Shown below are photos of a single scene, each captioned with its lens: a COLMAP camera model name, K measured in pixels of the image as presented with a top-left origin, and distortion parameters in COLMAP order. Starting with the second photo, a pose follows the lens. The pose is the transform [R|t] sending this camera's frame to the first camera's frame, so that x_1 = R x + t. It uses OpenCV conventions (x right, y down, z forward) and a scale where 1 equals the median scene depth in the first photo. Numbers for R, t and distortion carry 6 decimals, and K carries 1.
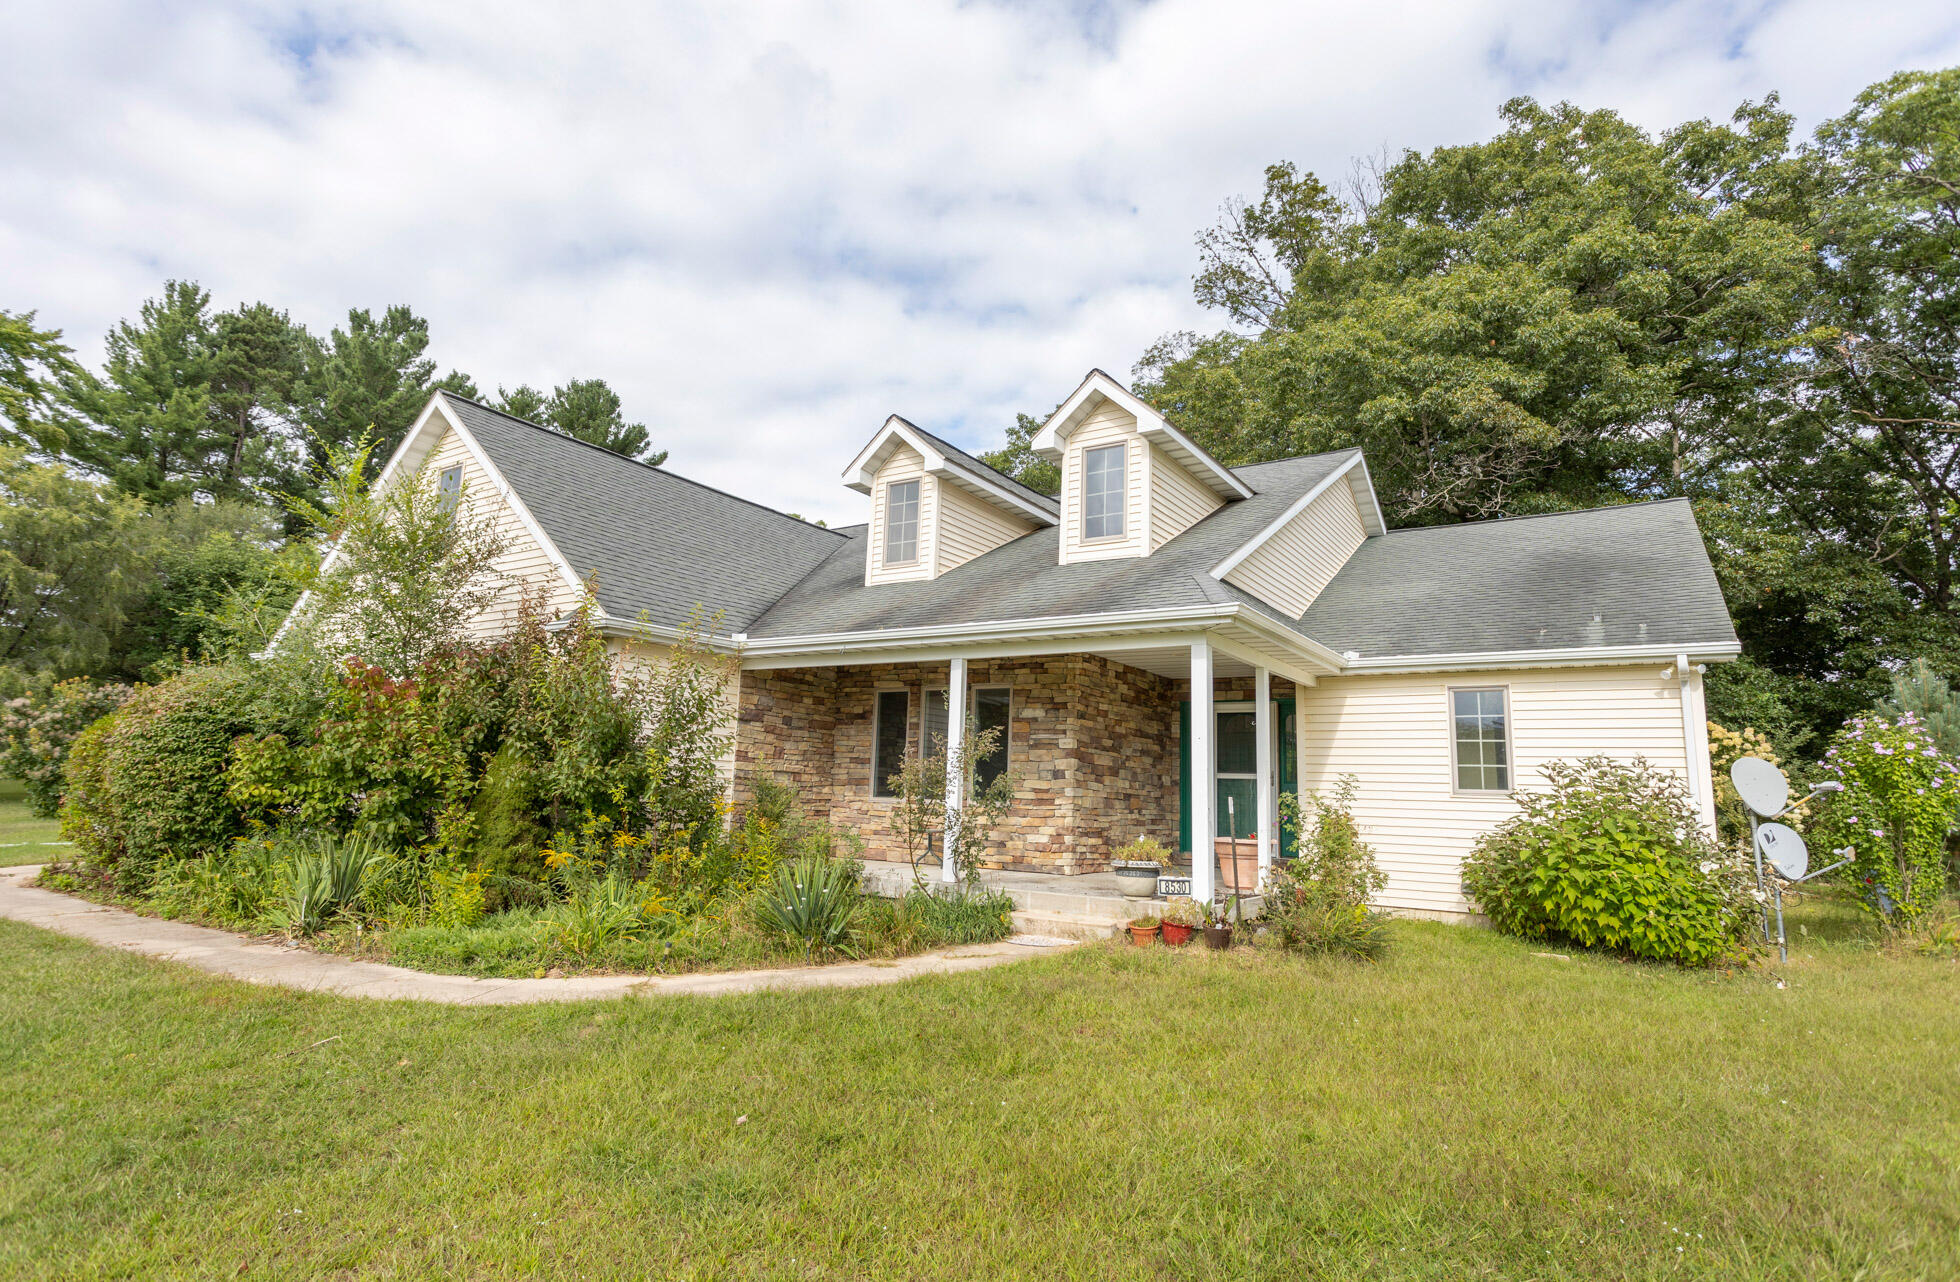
lens RADIAL K [[1018.5, 0, 980.0], [0, 1018.5, 641.0], [0, 0, 1]] dist [0.019108, 0.000205]
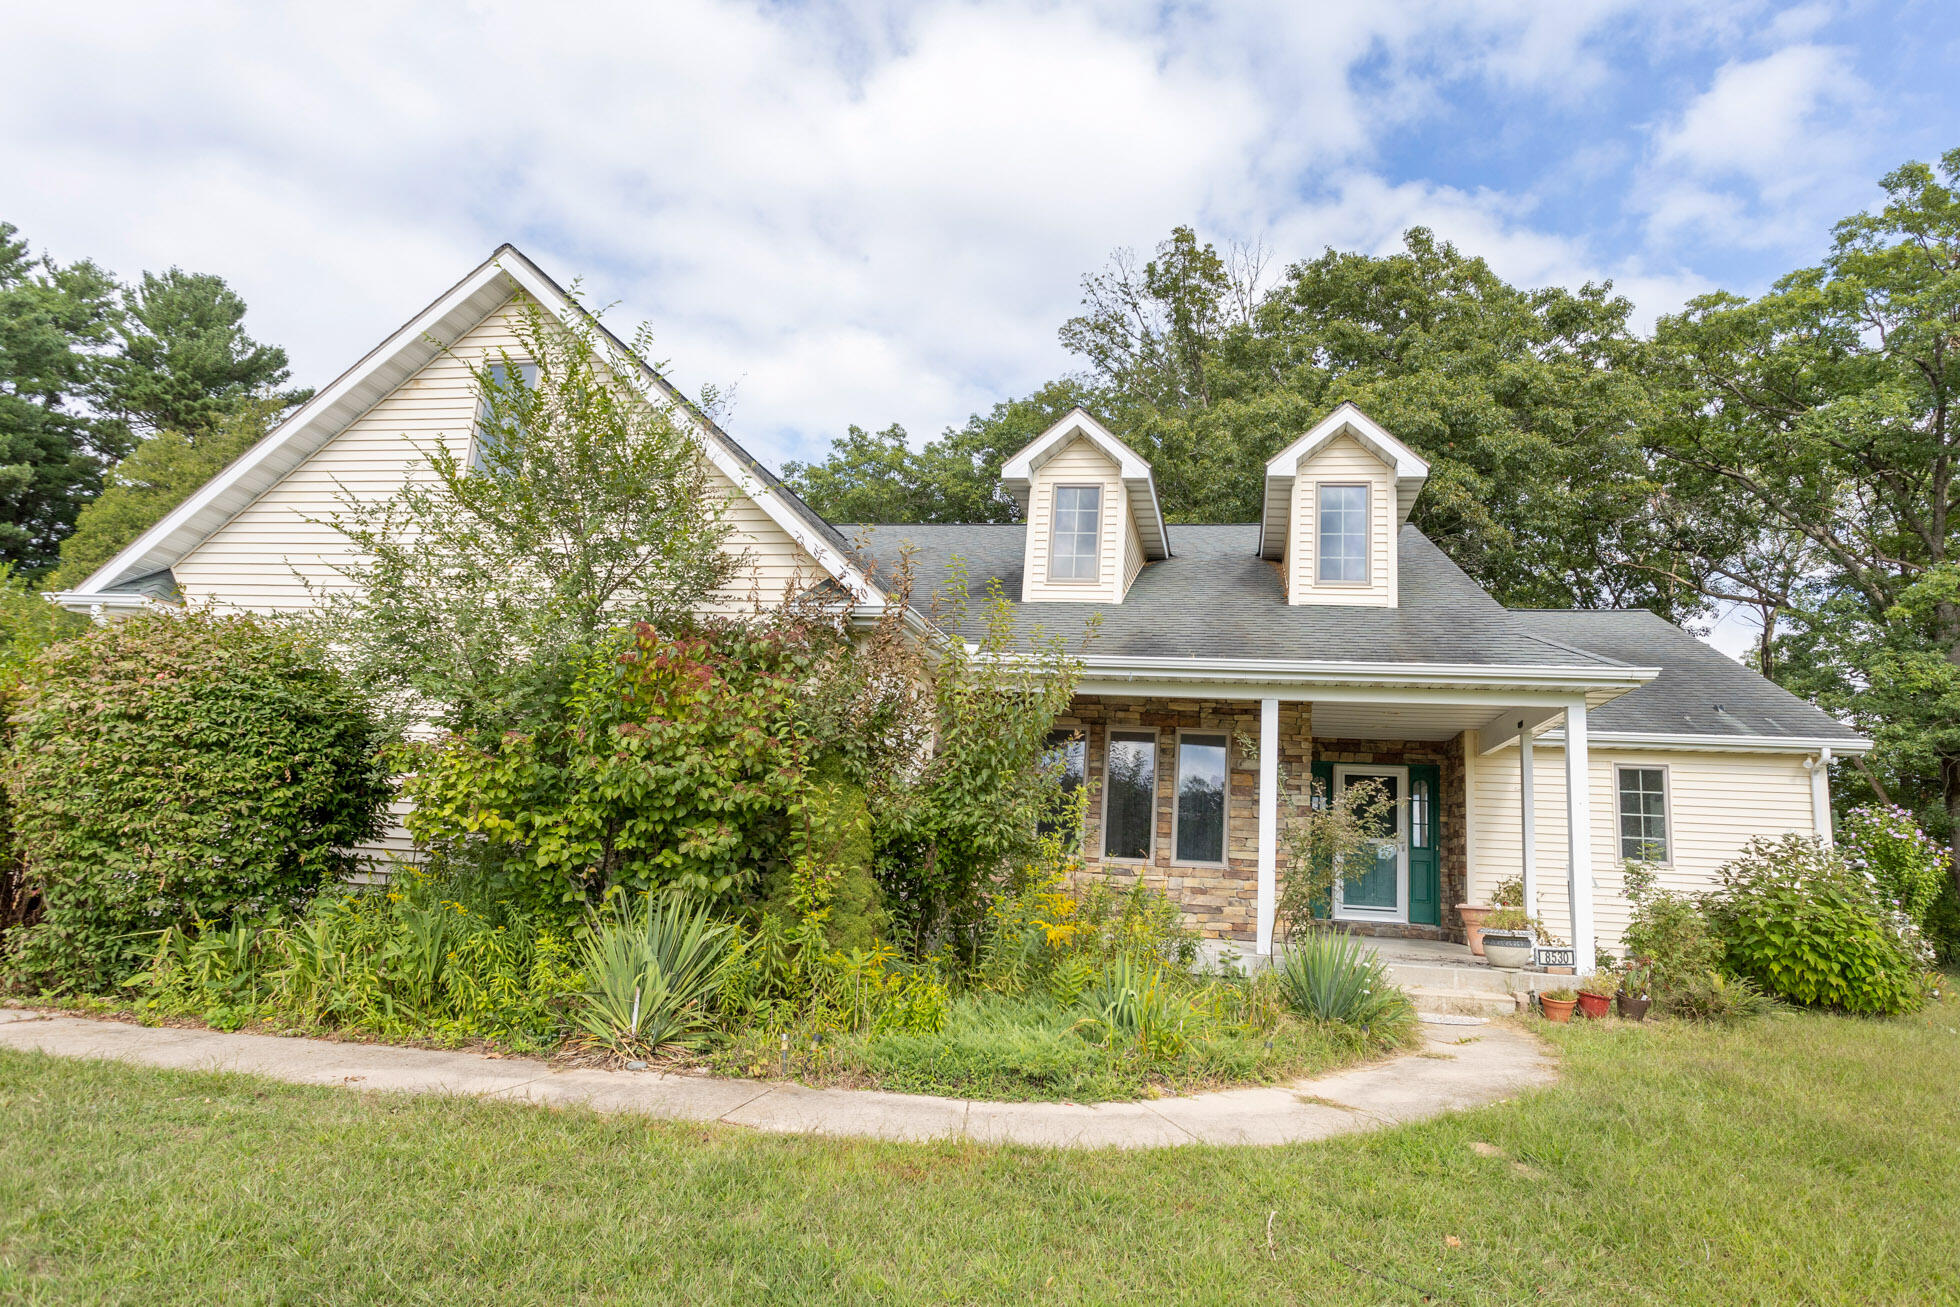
lens RADIAL K [[1066.7, 0, 981.1], [0, 1066.7, 695.9], [0, 0, 1]] dist [-0.004933, 0.000772]
pose [[0.914080, 0.083150, 0.396918, -0.386613], [-0.085378, 0.996275, -0.012087, 0.029556], [-0.396445, -0.022840, 0.917774, 0.163025]]
